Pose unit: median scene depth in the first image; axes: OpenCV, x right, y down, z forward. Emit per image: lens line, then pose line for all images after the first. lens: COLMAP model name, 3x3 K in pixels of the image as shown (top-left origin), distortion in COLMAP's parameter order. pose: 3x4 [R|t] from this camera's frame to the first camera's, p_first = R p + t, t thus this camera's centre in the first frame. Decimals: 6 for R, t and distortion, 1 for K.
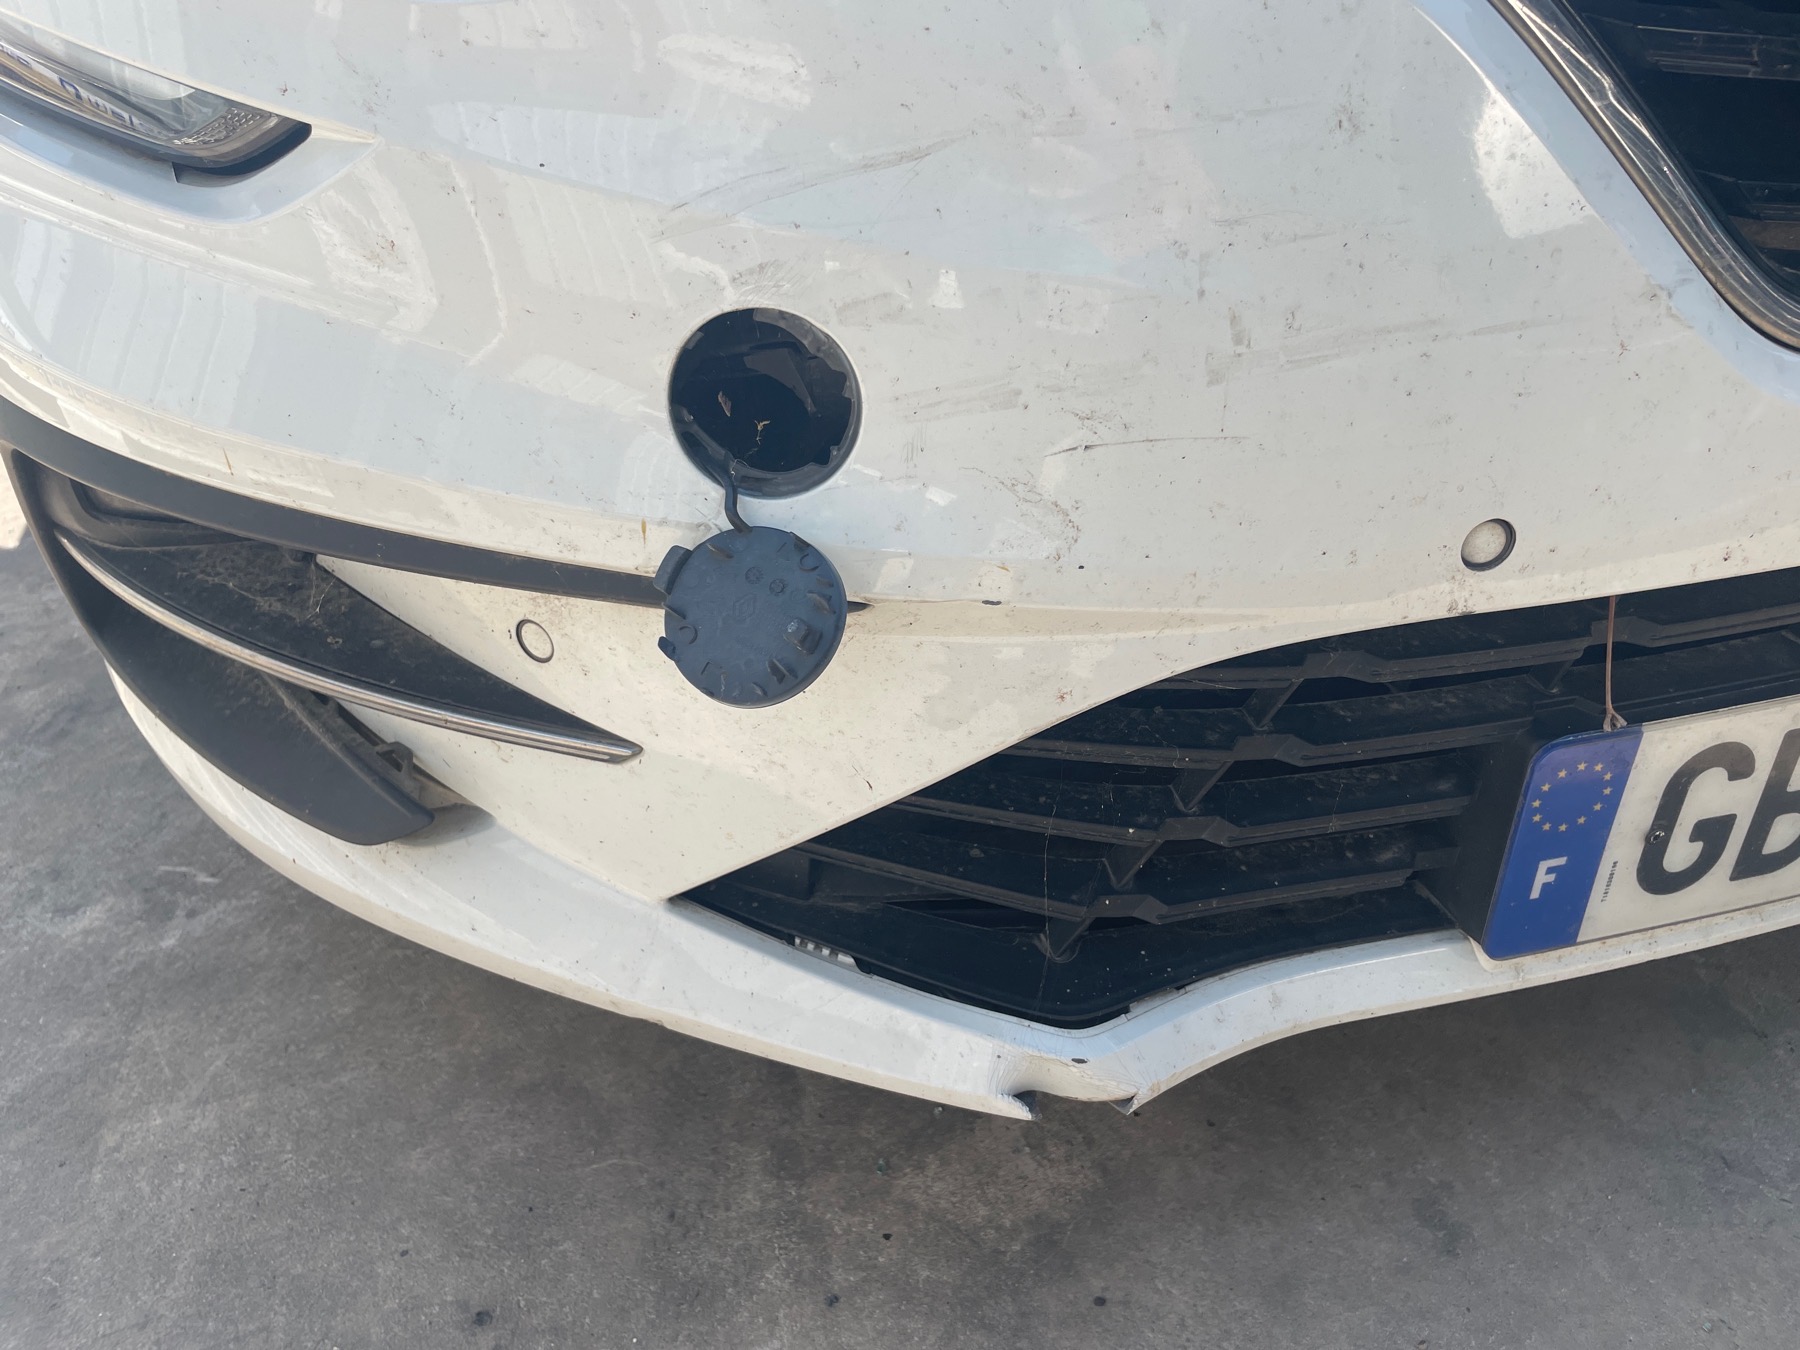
lens RADIAL K [[1363.2, 0, 888.1], [0, 1363.2, 655.9], [0, 0, 1]] dist [0.069240, -0.096064]
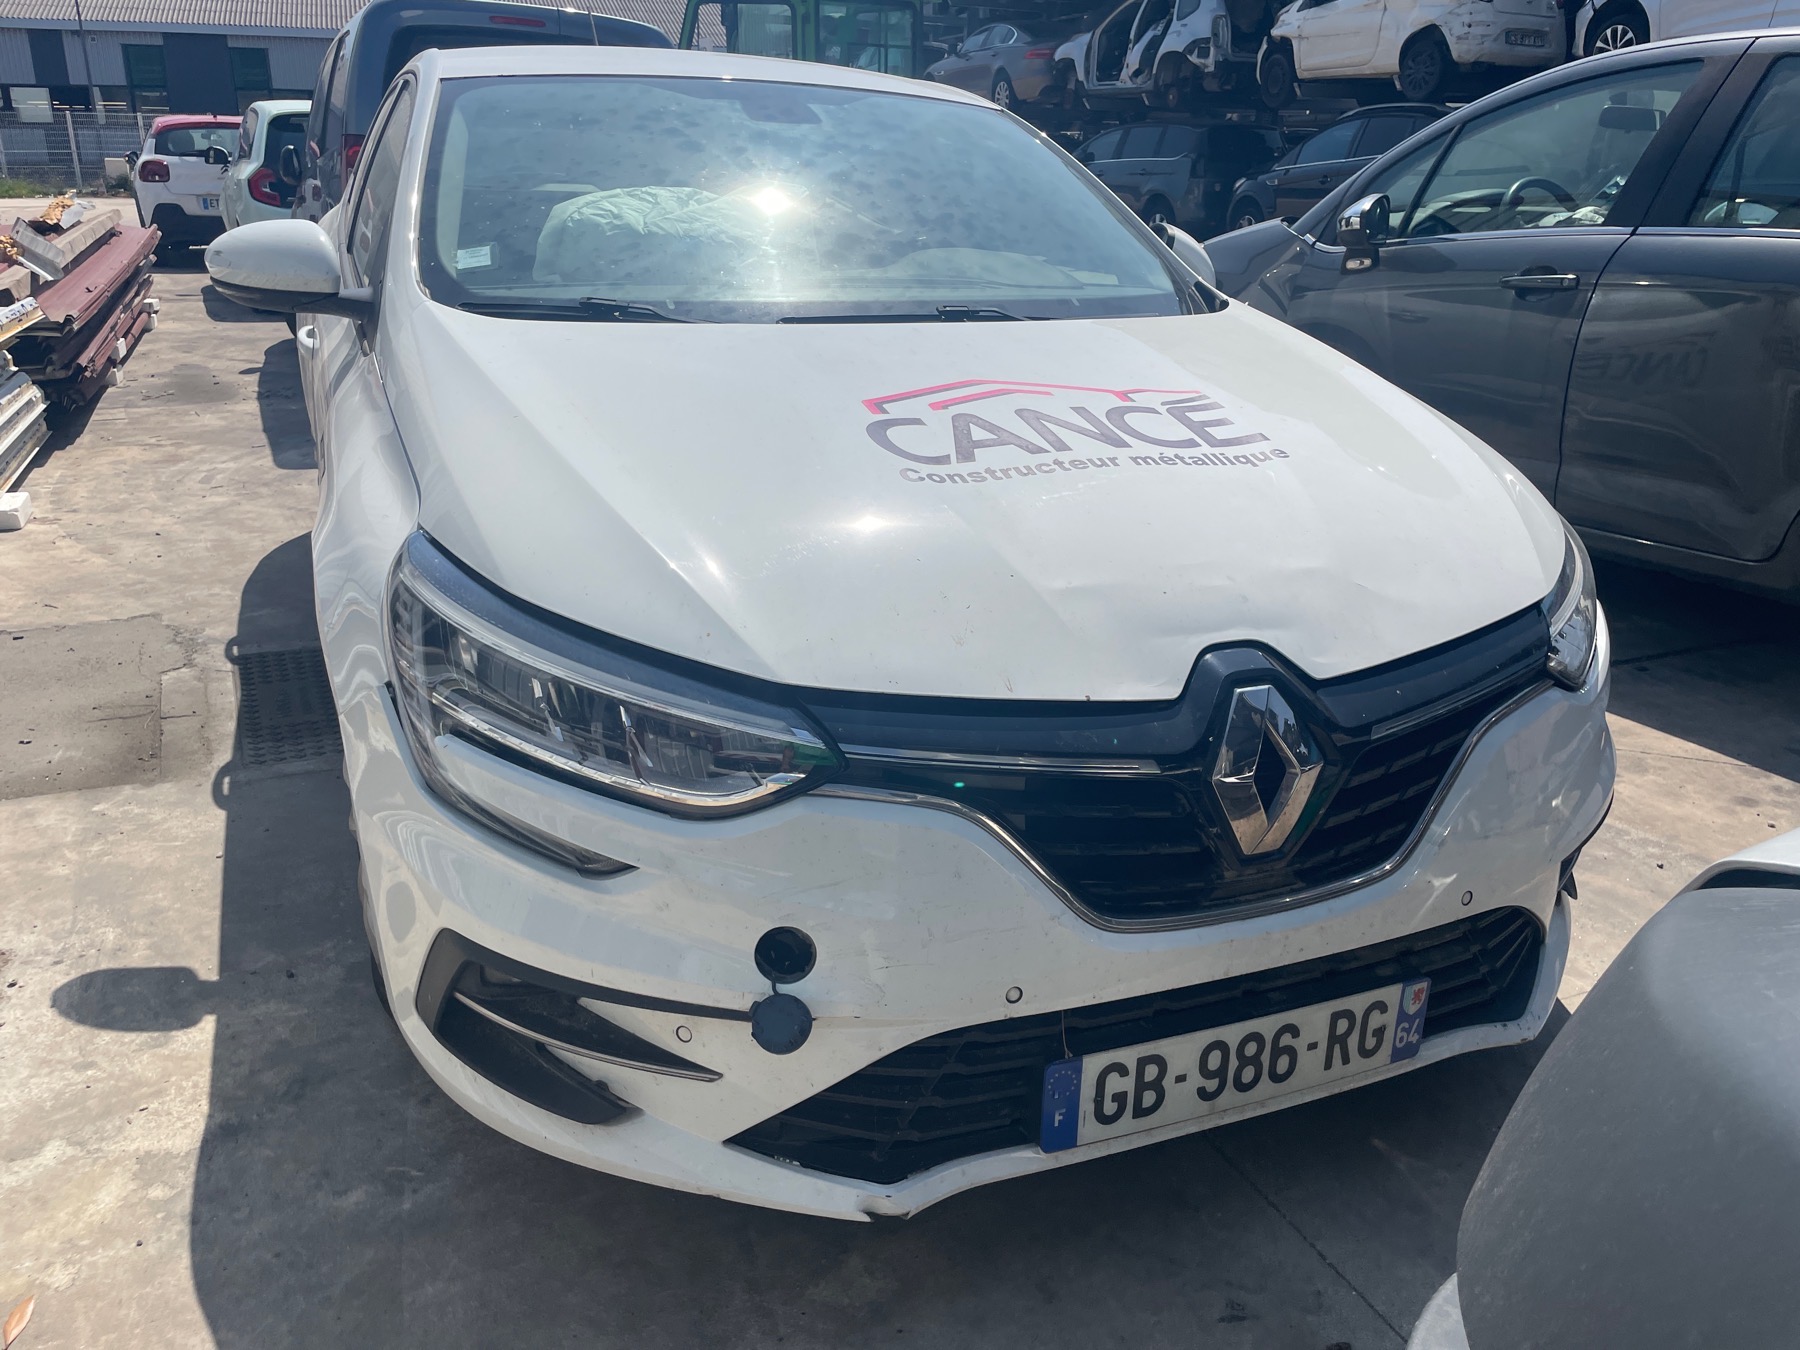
lens RADIAL K [[1332.7, 0, 900.0], [0, 1332.7, 675.0], [0, 0, 1]] dist [0.085482, -0.109458]
pose [[0.988827, 0.017798, 0.148001, -0.230299], [0.020864, 0.966550, -0.255629, -0.009032], [-0.147600, 0.255861, 0.955379, -1.666325]]
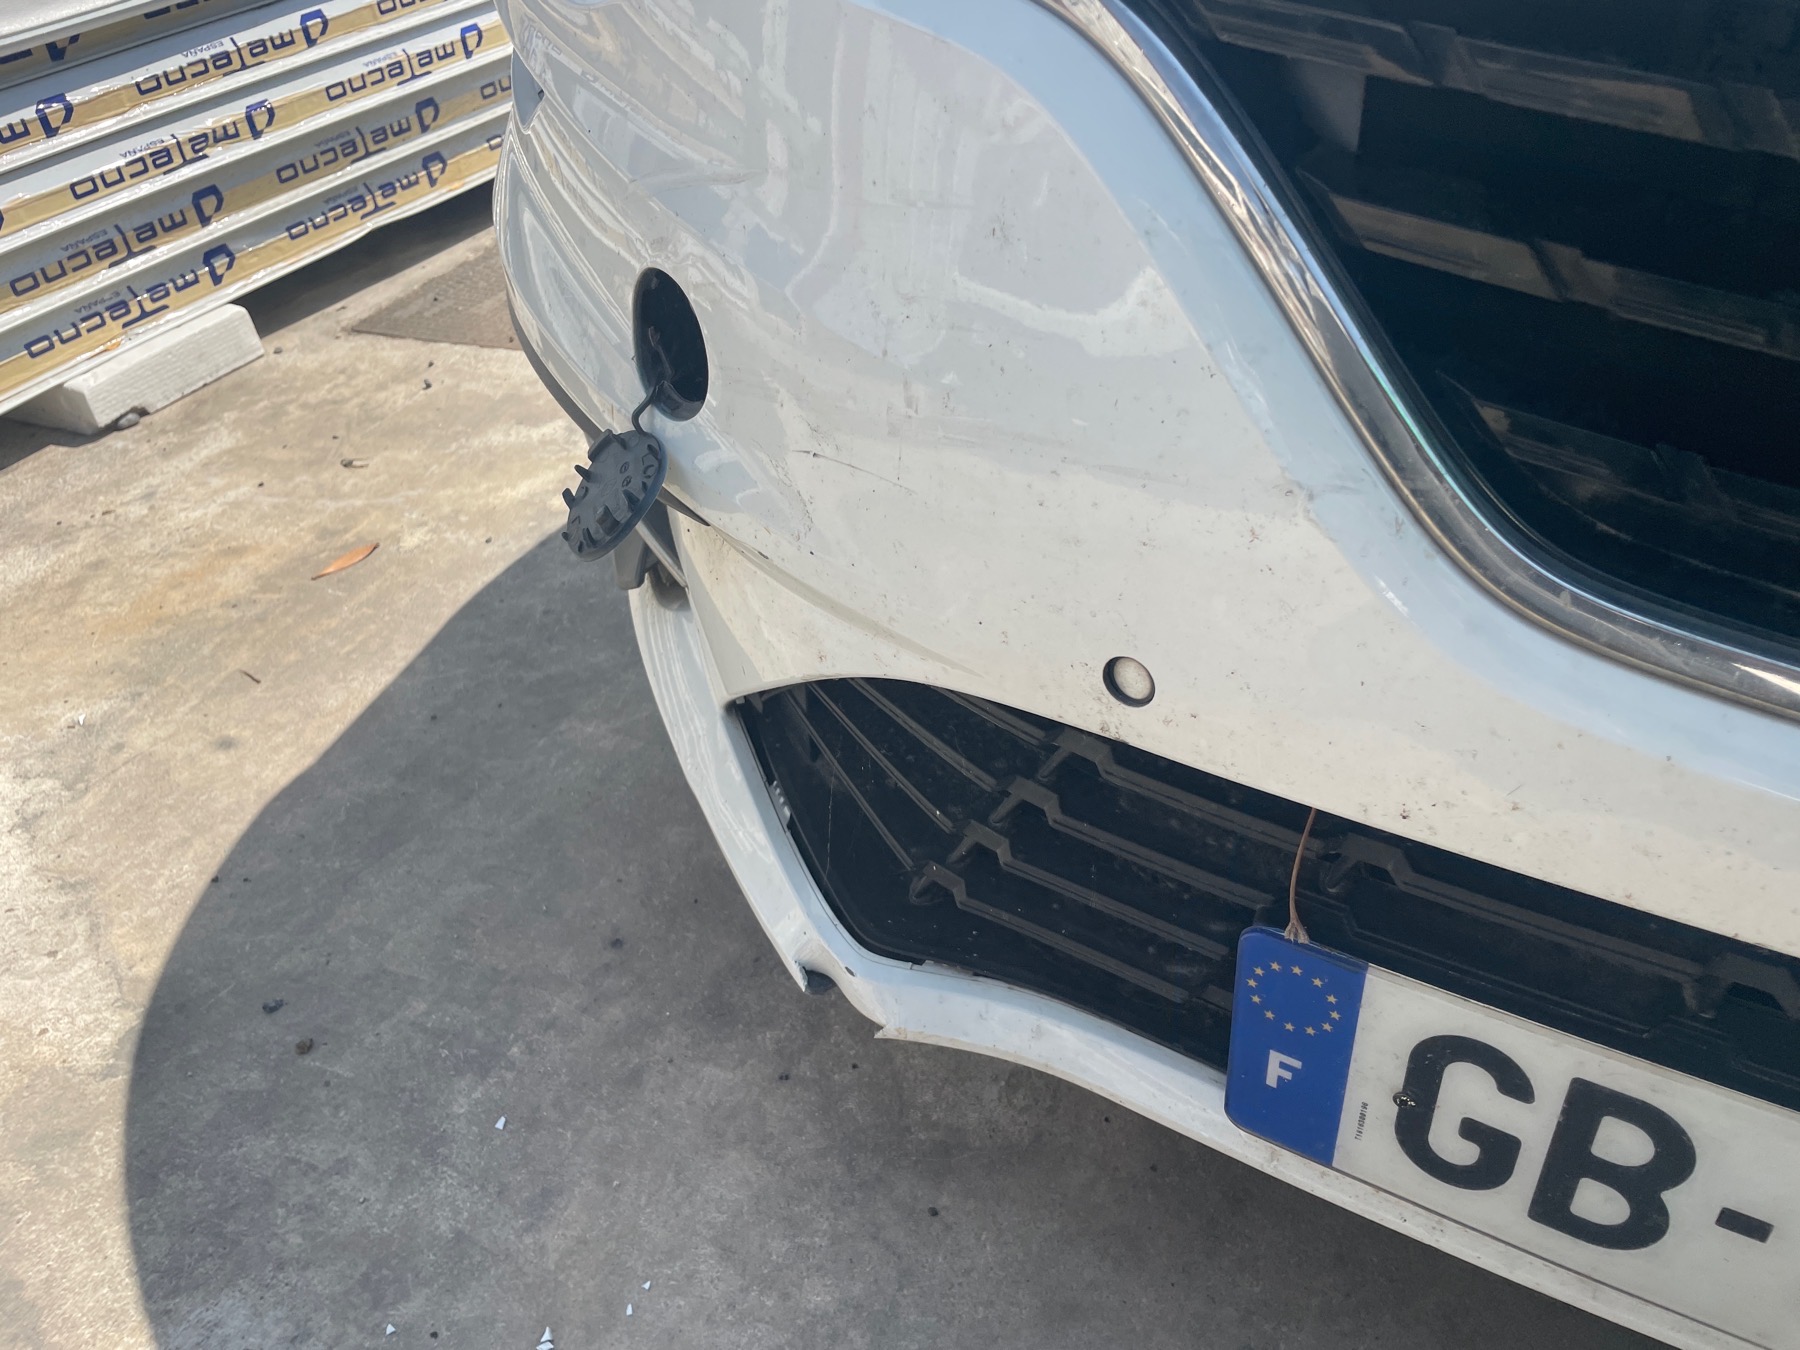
lens RADIAL K [[1371.3, 0, 926.9], [0, 1371.3, 675.3], [0, 0, 1]] dist [0.080666, -0.109492]
pose [[0.715805, 0.402945, -0.570314, 0.729431], [-0.343739, 0.914237, 0.214509, -0.201331], [0.607837, 0.042492, 0.792924, 0.101923]]
